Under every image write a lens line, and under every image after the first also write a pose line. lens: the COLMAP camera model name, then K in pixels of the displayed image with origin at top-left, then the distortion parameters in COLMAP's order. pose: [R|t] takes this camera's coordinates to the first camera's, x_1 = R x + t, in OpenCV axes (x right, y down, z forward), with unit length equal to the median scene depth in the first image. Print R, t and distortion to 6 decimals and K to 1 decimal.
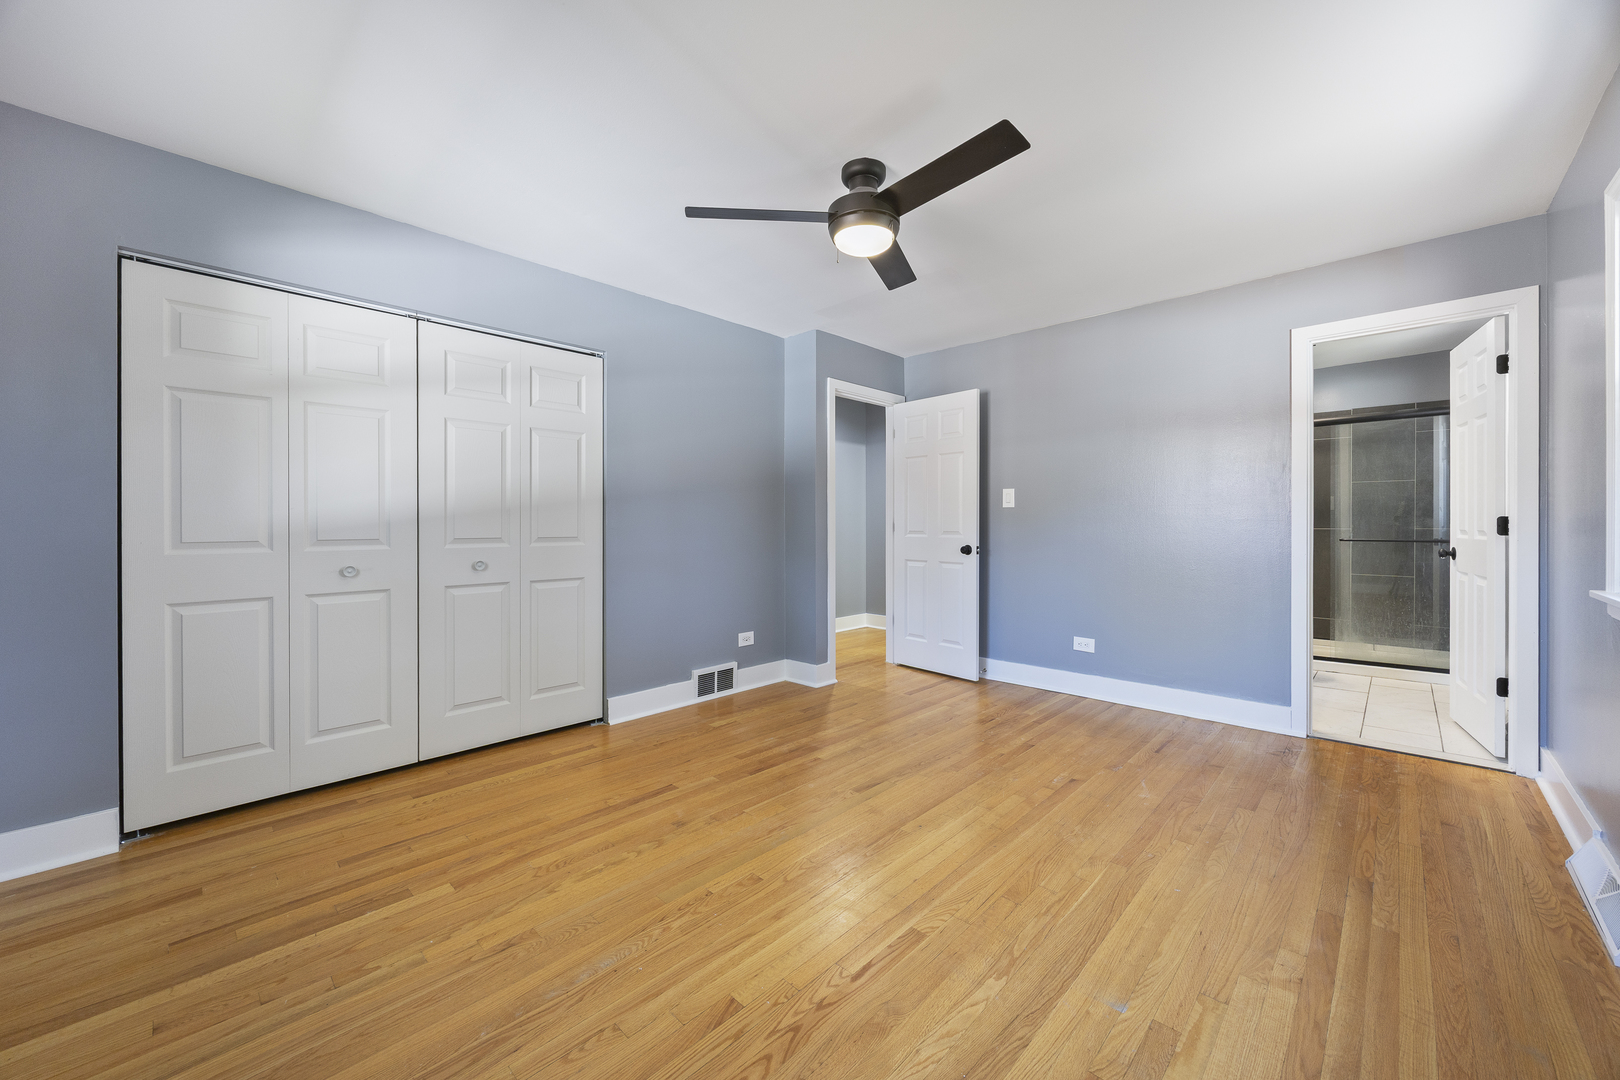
lens RADIAL K [[570.1, 0, 810.9], [0, 570.1, 530.3], [0, 0, 1]] dist [-0.000011, -0.000006]
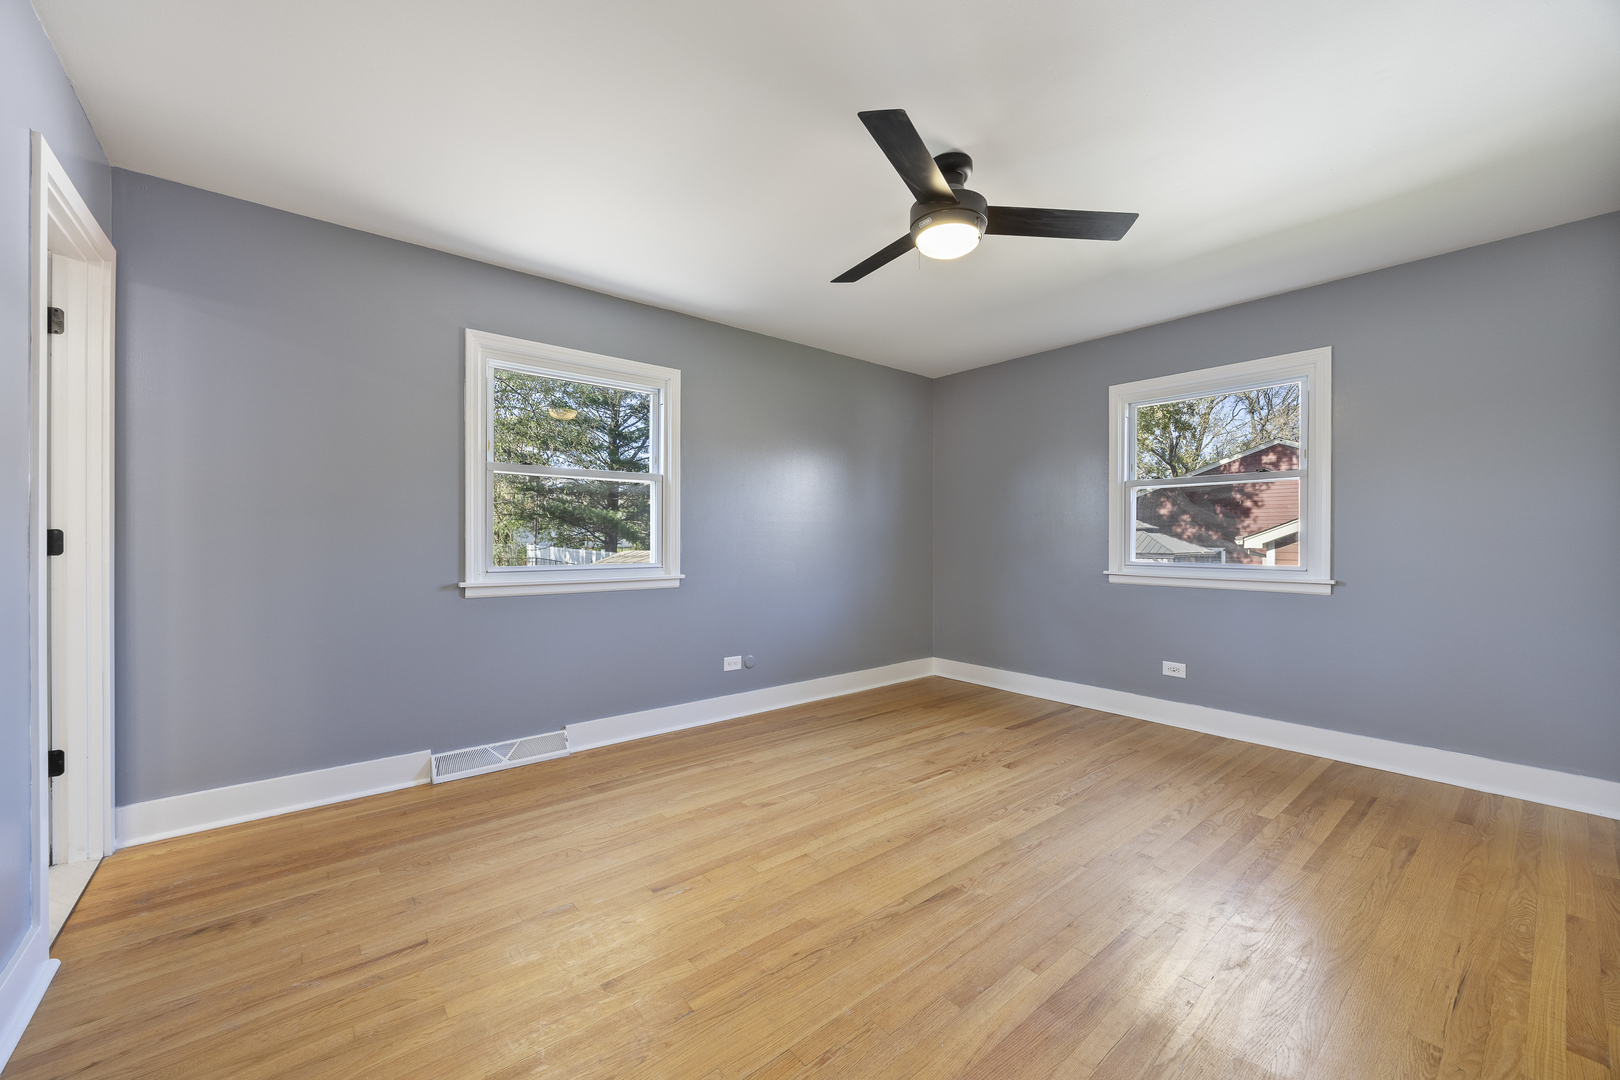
lens RADIAL K [[618.9, 0, 807.0], [0, 618.9, 536.5], [0, 0, 1]] dist [-0.002192, -0.000471]
pose [[-0.993393, -0.001080, 0.114755, 0.235701], [-0.000236, 0.999973, 0.007368, -0.029374], [-0.114760, 0.007292, -0.993366, 2.340412]]
